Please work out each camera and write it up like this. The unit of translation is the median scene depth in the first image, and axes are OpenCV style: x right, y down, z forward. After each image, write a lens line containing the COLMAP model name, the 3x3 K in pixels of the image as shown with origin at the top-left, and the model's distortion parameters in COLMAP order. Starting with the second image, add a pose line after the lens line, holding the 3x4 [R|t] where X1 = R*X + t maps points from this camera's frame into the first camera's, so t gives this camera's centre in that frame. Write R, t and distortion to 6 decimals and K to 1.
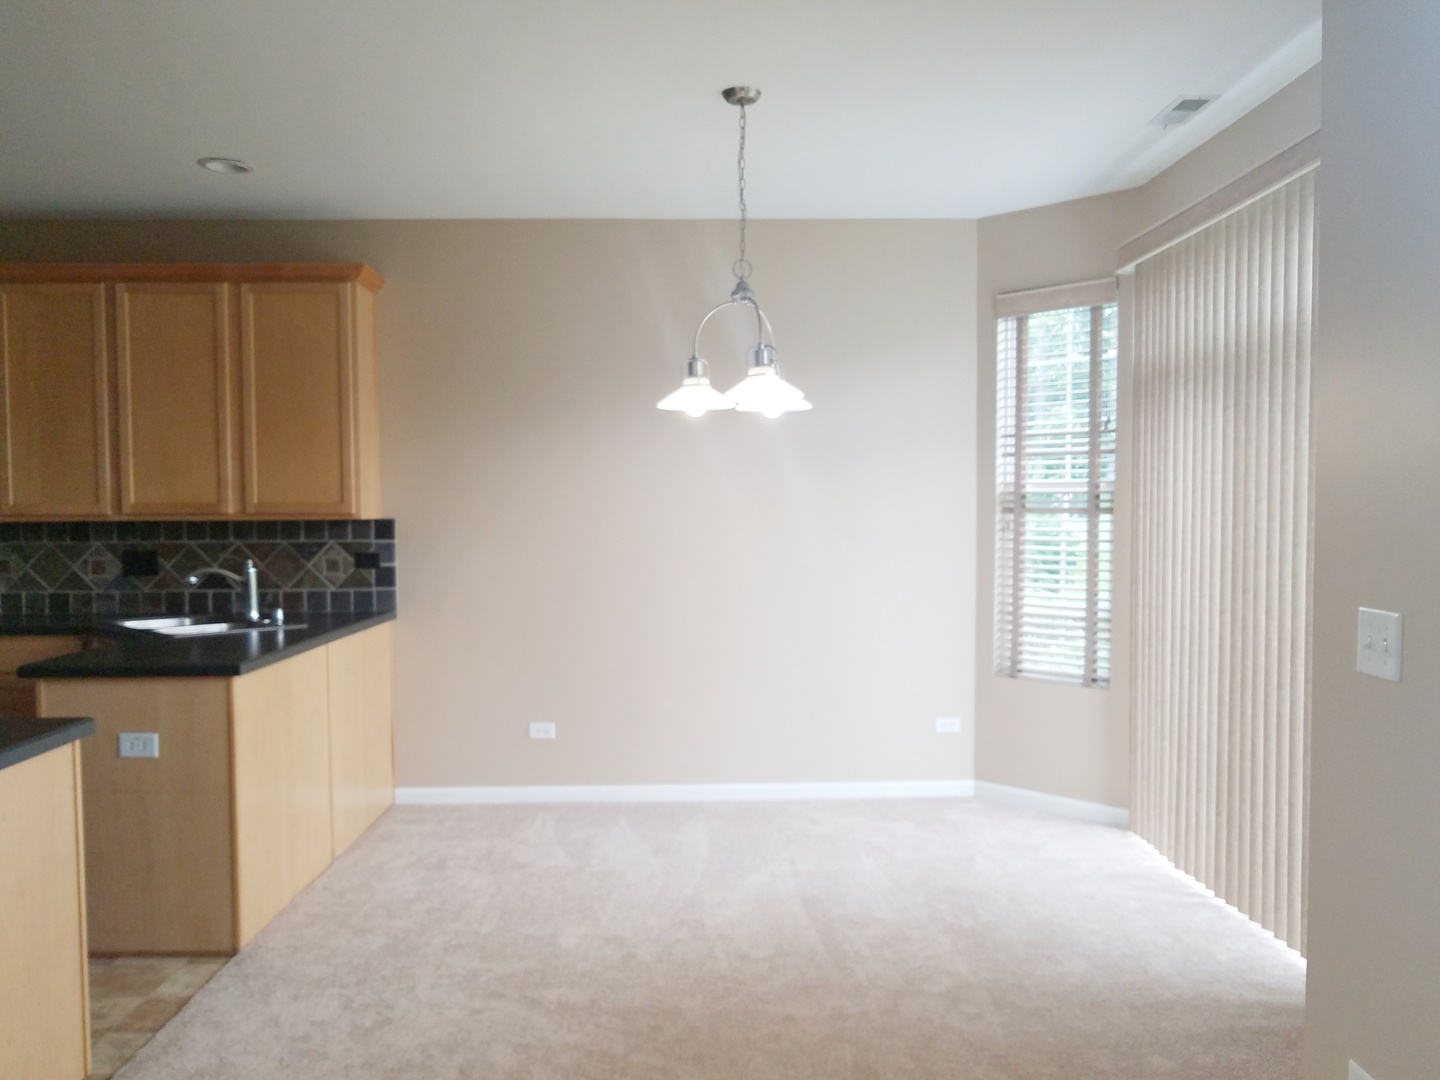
lens RADIAL K [[1139.2, 0, 712.5], [0, 1139.2, 554.0], [0, 0, 1]] dist [-0.015137, 0.003530]
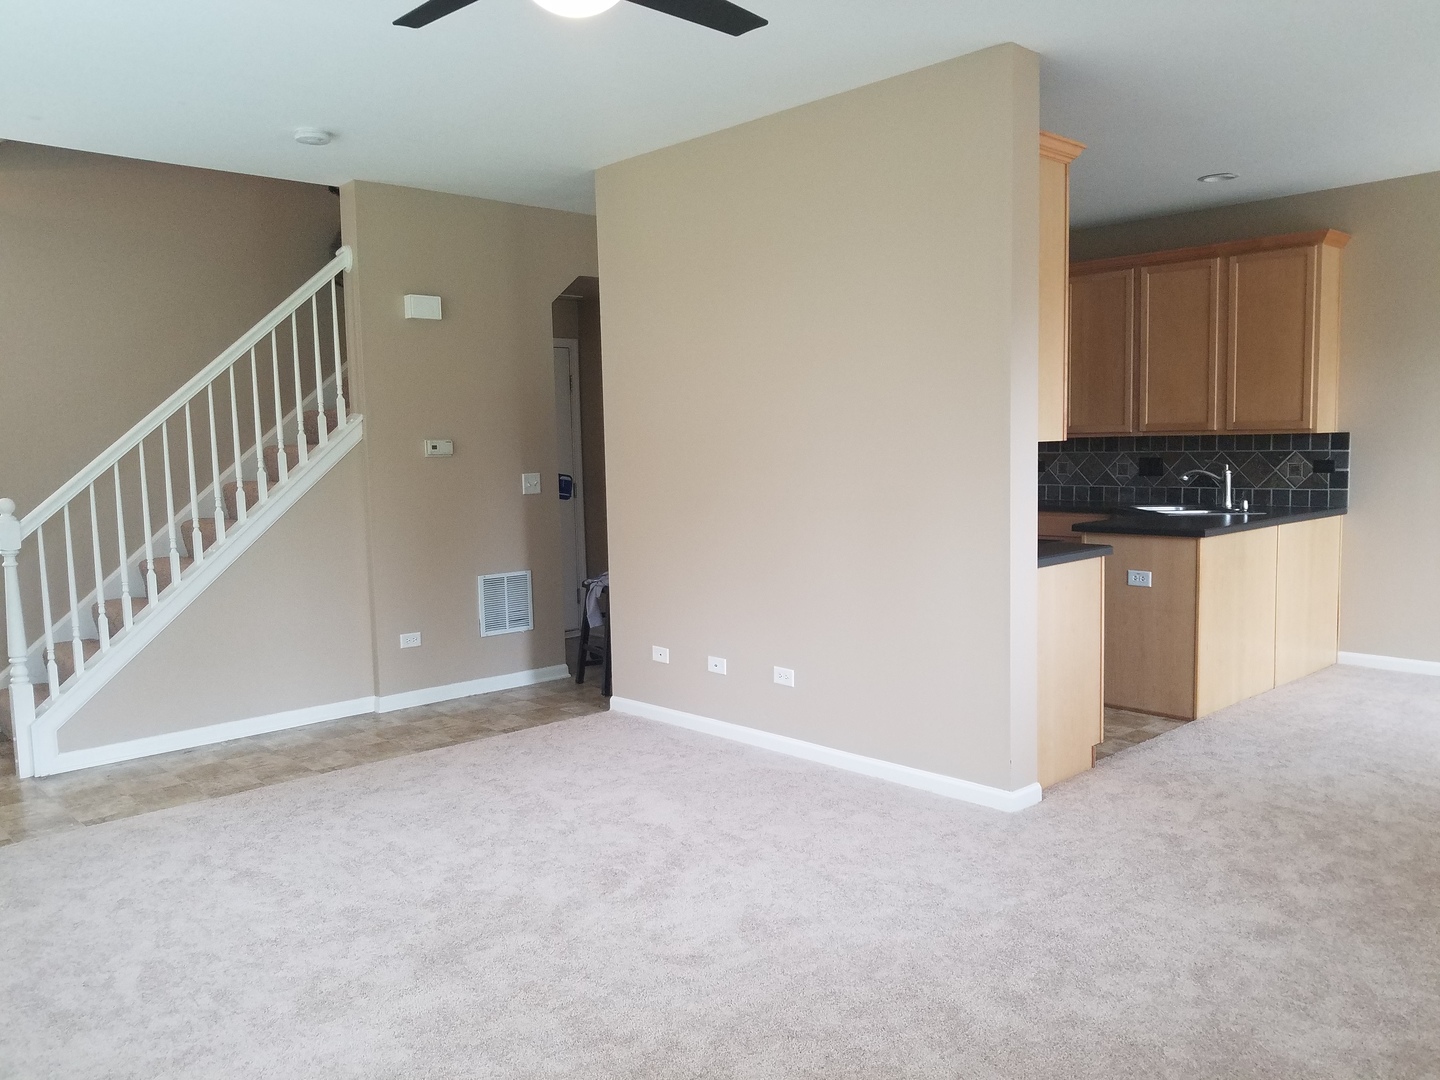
lens RADIAL K [[1139.2, 0, 712.5], [0, 1139.2, 554.0], [0, 0, 1]] dist [-0.015137, 0.003530]
pose [[0.661633, 0.066198, -0.746900, 0.199085], [-0.012636, 0.996938, 0.077165, 0.014889], [0.749721, -0.041617, 0.660444, -0.346827]]
